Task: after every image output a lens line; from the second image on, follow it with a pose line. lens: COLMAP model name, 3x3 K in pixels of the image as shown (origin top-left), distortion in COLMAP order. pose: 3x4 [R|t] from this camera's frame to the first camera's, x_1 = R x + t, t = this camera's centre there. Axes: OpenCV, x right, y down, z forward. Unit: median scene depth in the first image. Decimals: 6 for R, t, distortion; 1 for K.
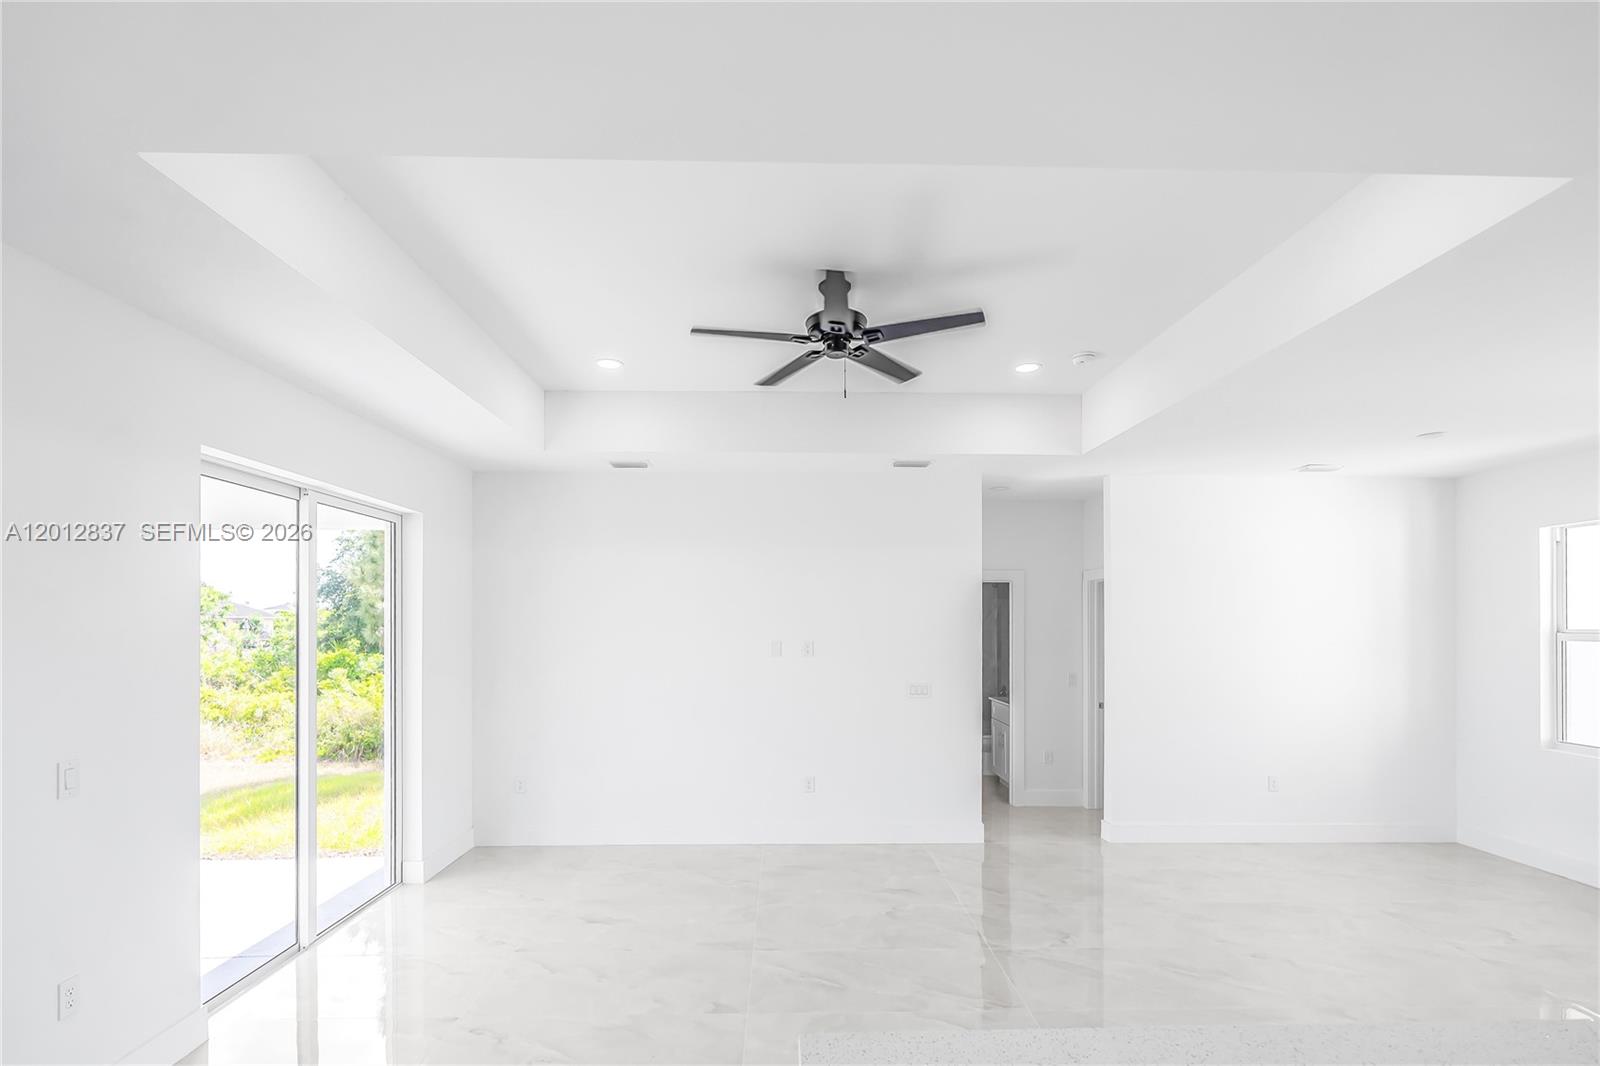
lens RADIAL K [[735.2, 0, 800.2], [0, 735.2, 622.4], [0, 0, 1]] dist [-0.000316, 0.000065]
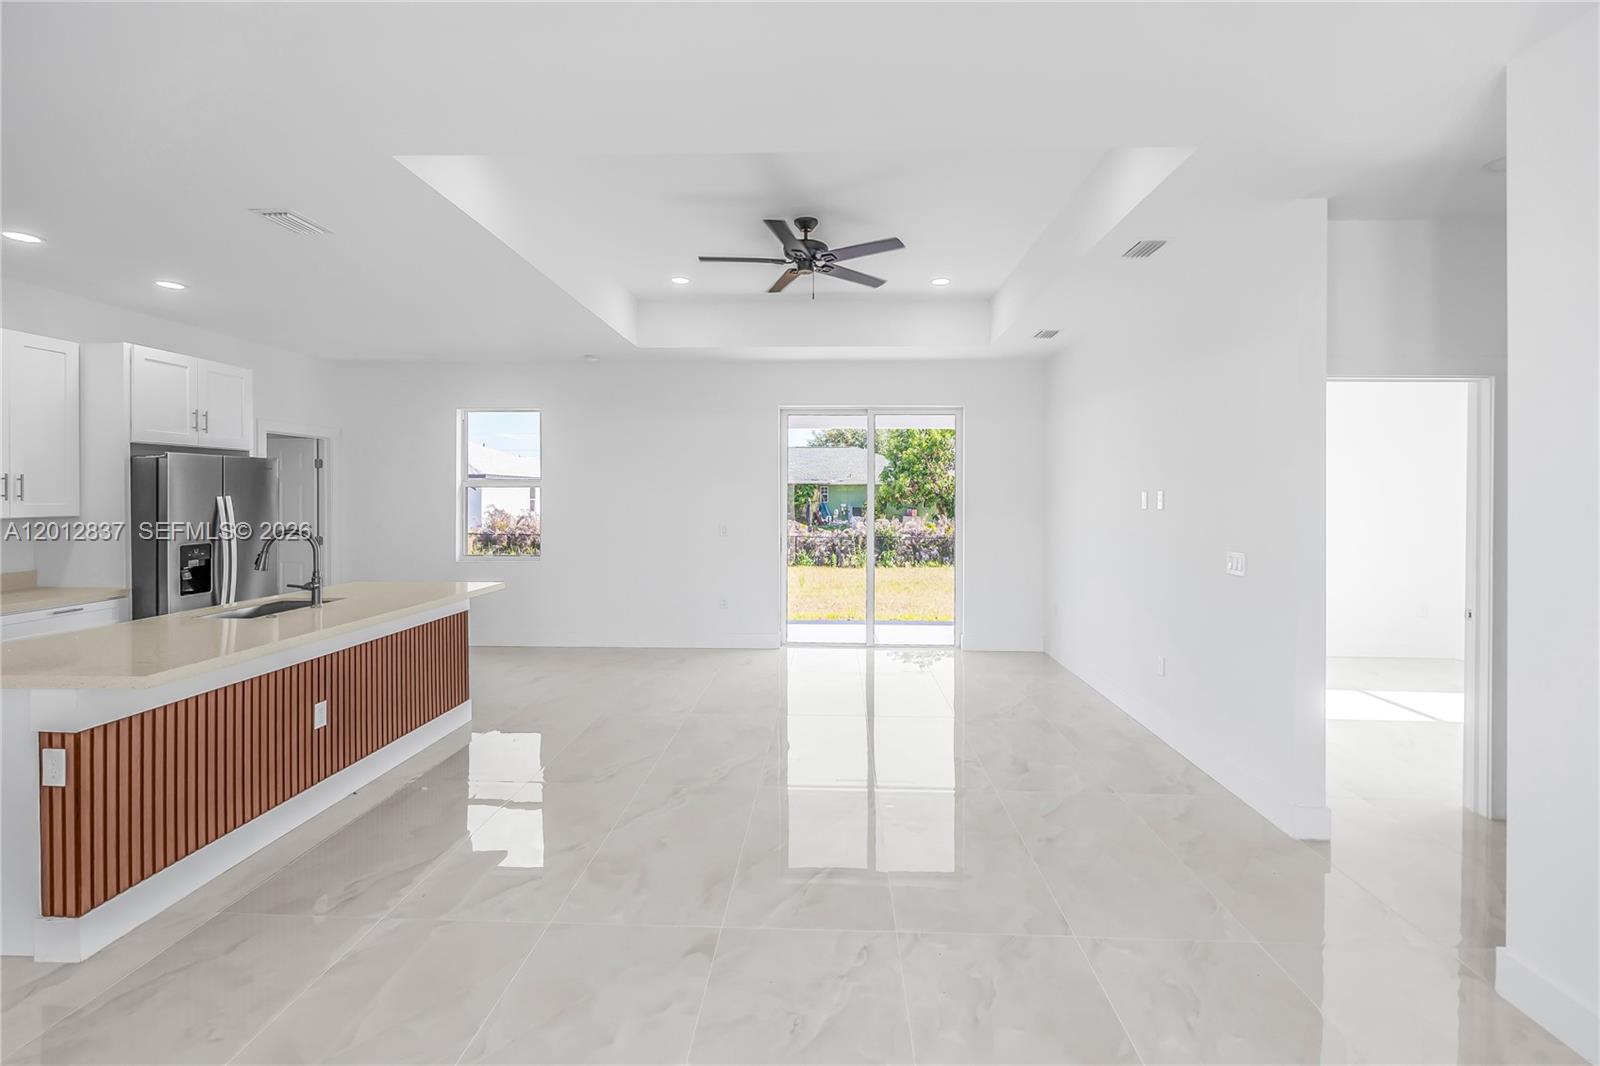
lens RADIAL K [[719.2, 0, 800.5], [0, 719.2, 498.2], [0, 0, 1]] dist [-0.002164, -0.000459]
pose [[-0.064407, 0.005956, -0.997906, 0.943957], [-0.004849, 0.999969, 0.006282, 0.032530], [0.997912, 0.005244, -0.064376, 0.737717]]
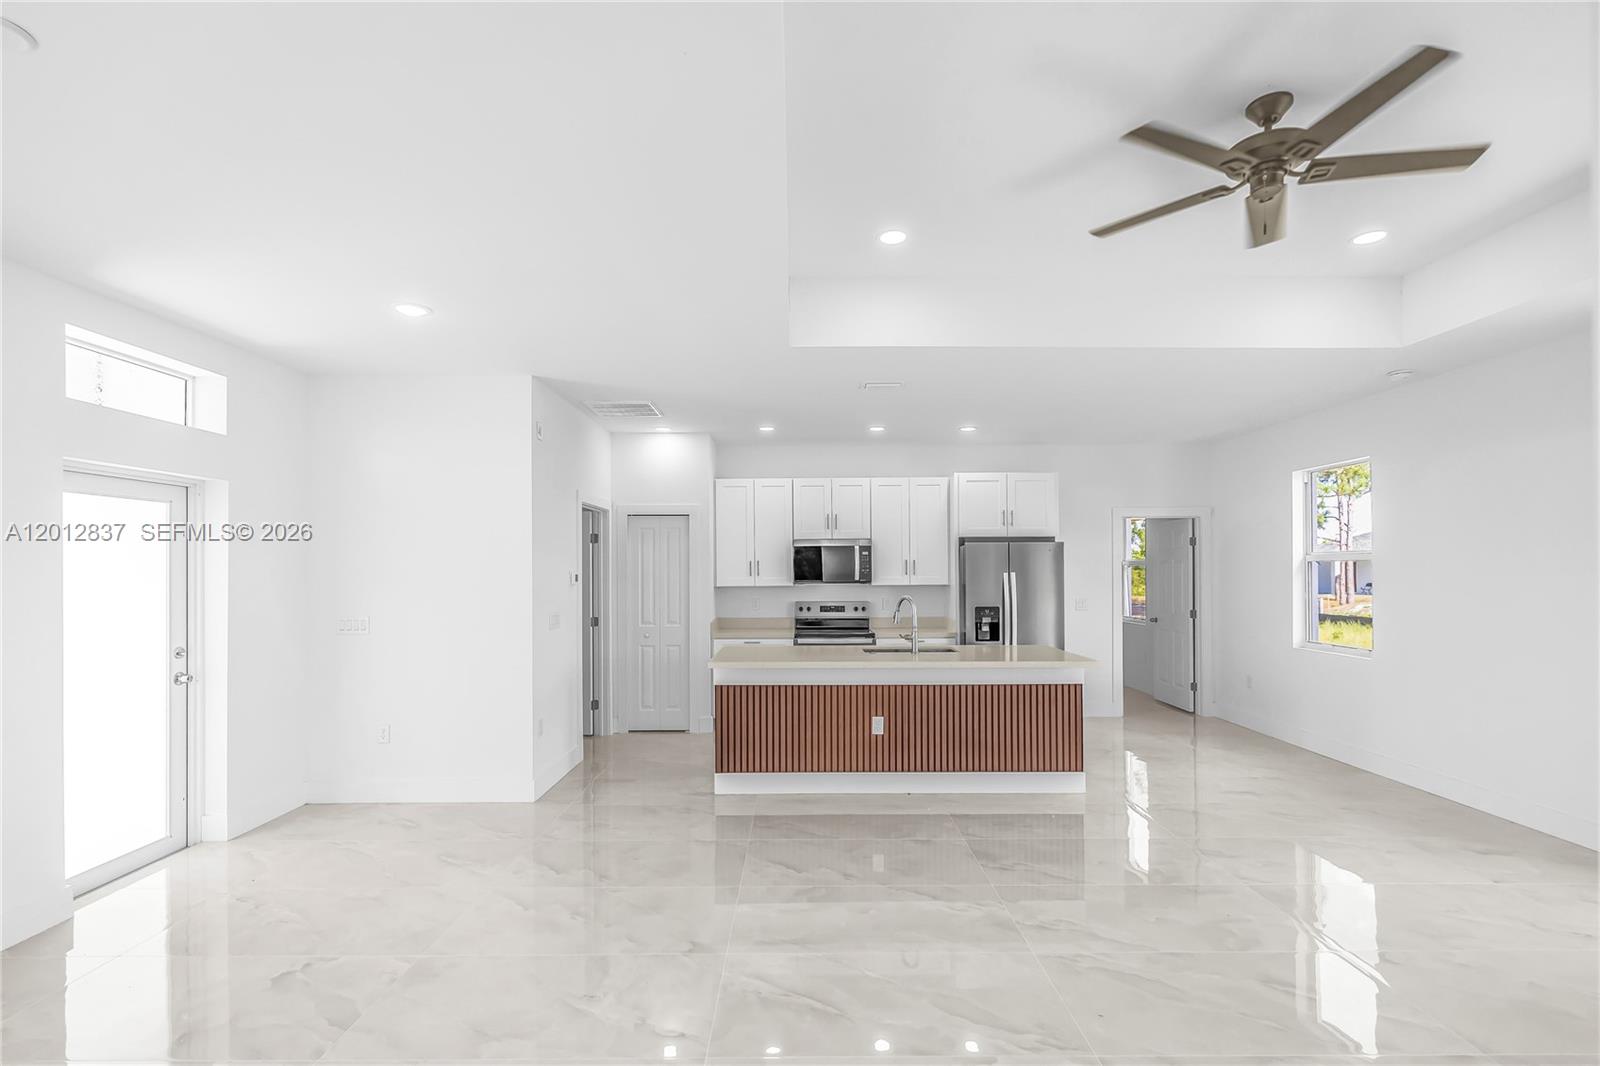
lens RADIAL K [[717.5, 0, 810.7], [0, 717.5, 572.0], [0, 0, 1]] dist [0.000175, 0.000028]
pose [[-0.999968, 0.004023, 0.006915, 0.371769], [0.004049, 0.999985, 0.003657, 0.032863], [-0.006900, 0.003685, -0.999969, 1.219452]]
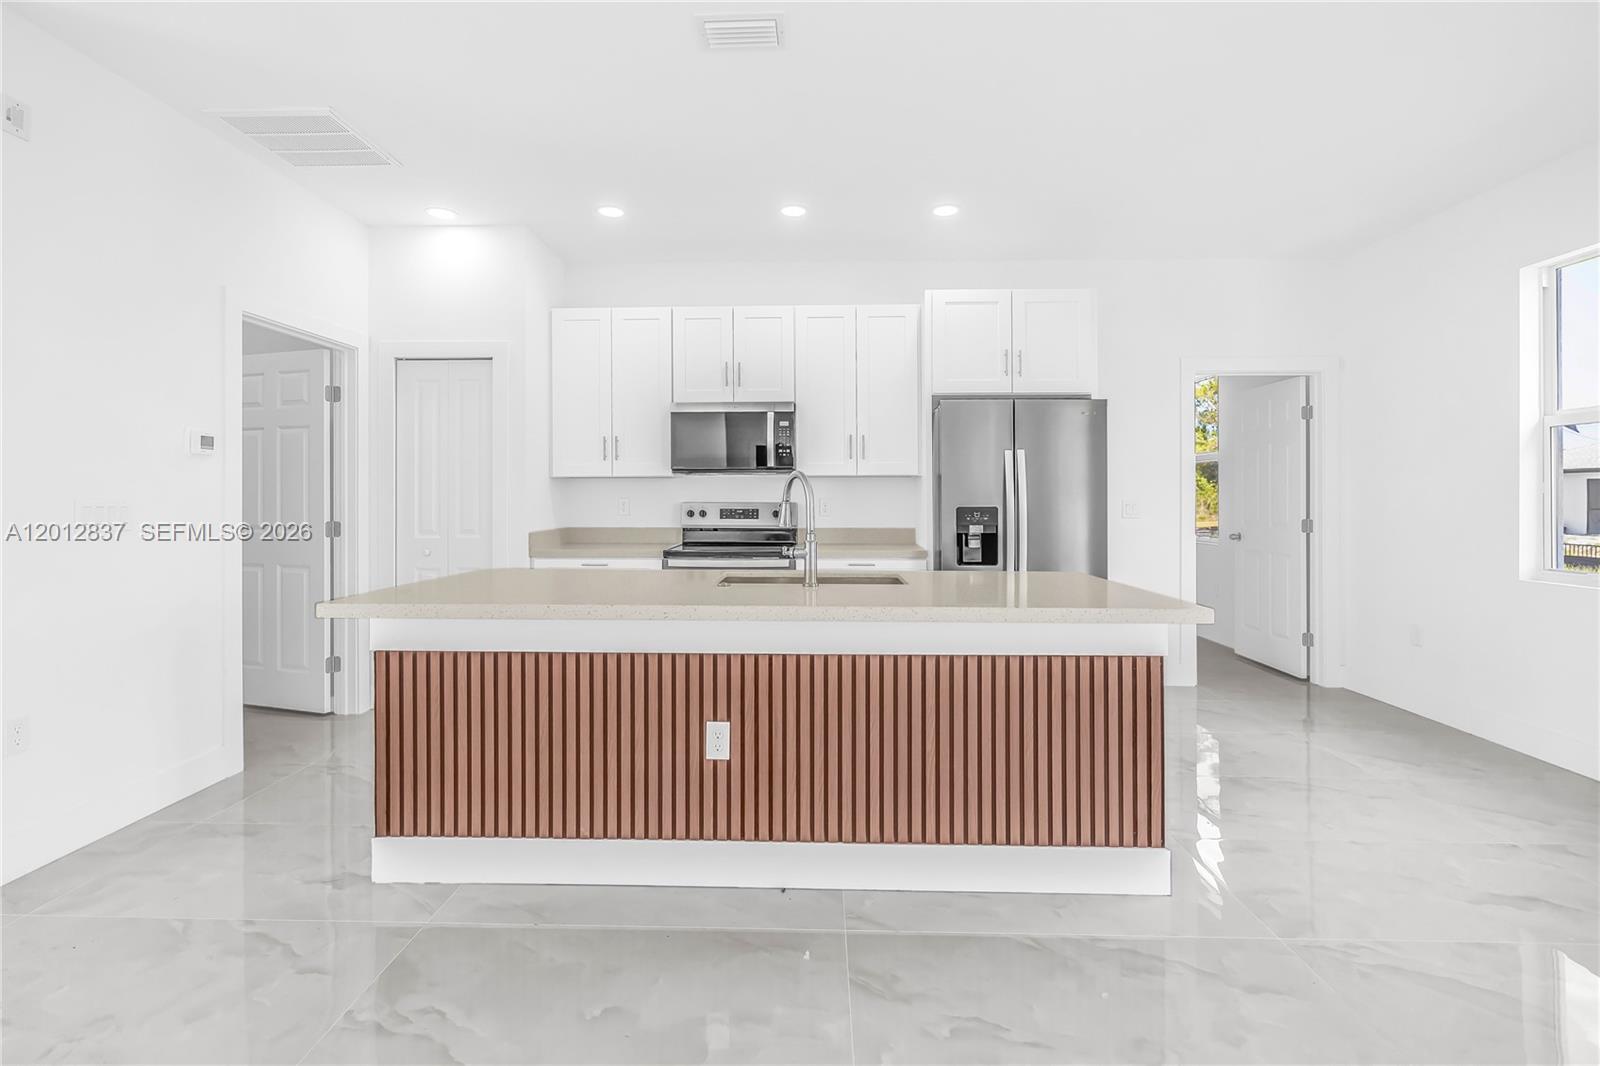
lens RADIAL K [[719.2, 0, 800.5], [0, 719.2, 498.2], [0, 0, 1]] dist [-0.002164, -0.000459]
pose [[-0.999025, 0.000227, 0.044143, 0.213949], [0.000362, 0.999995, 0.003048, 0.091066], [-0.044142, 0.003061, -0.999021, 0.690949]]
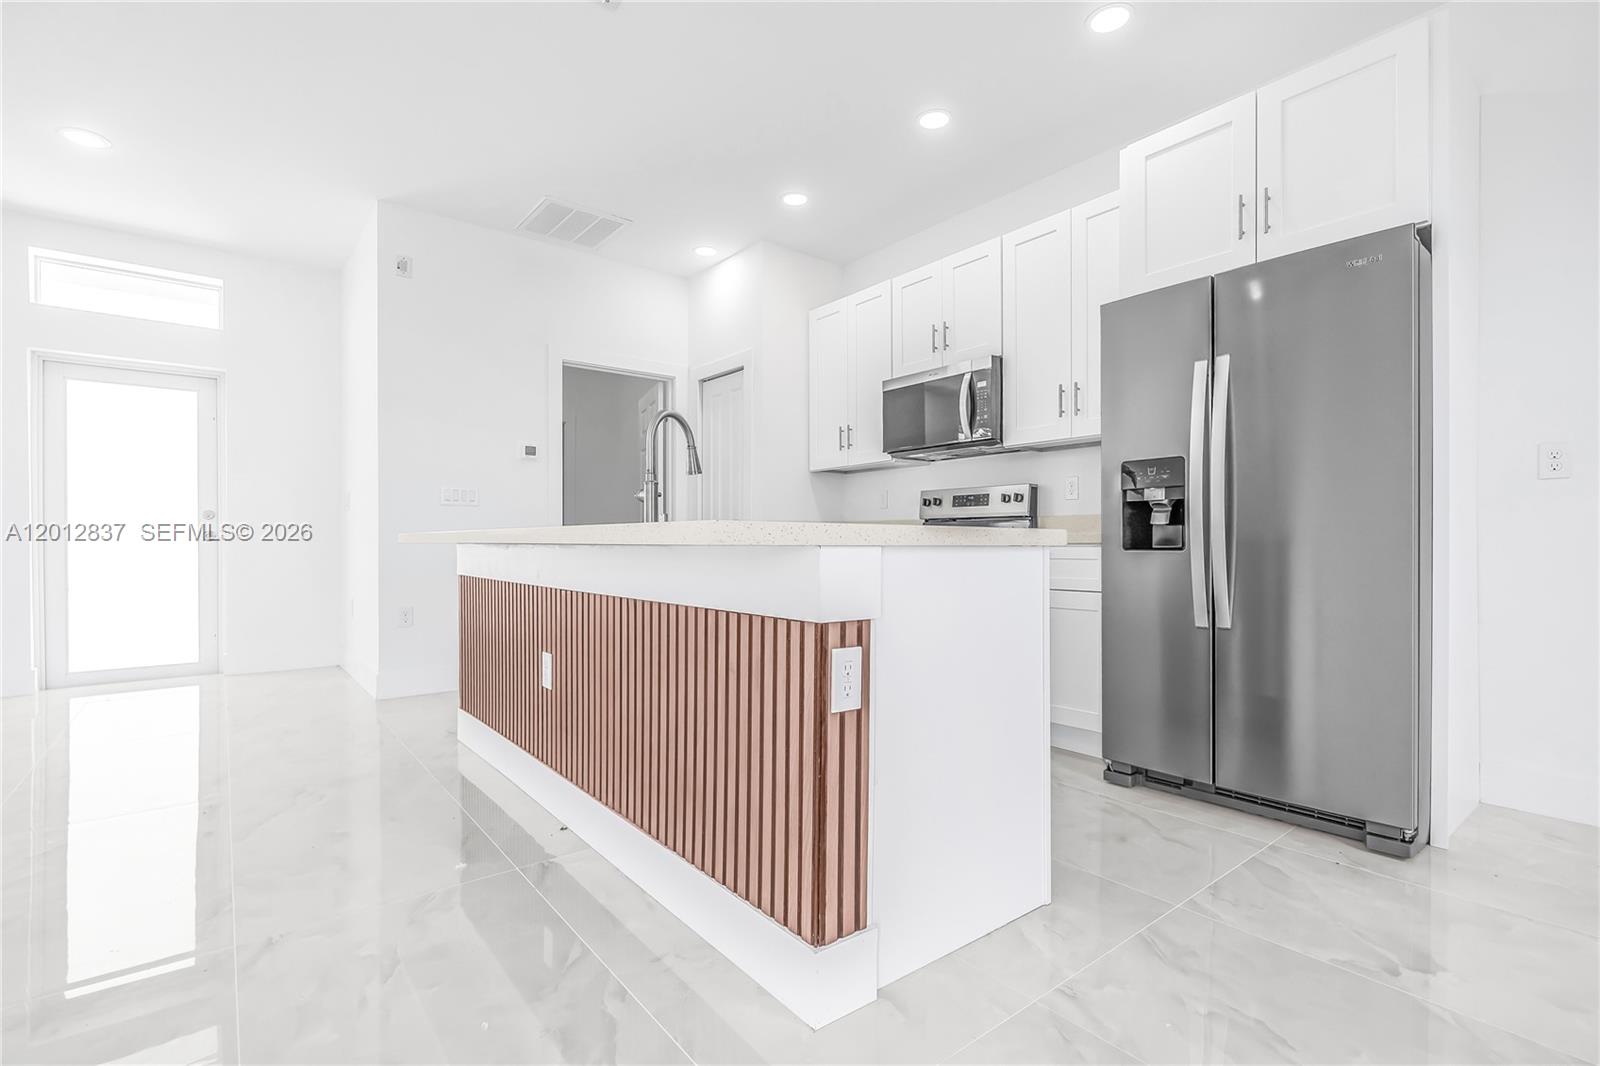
lens RADIAL K [[737.7, 0, 807.9], [0, 737.7, 547.1], [0, 0, 1]] dist [-0.001574, -0.000324]
pose [[-0.612979, -0.004043, 0.790089, -0.210383], [0.001365, 0.999980, 0.006176, 0.162035], [-0.790098, 0.004864, -0.612961, 0.398953]]
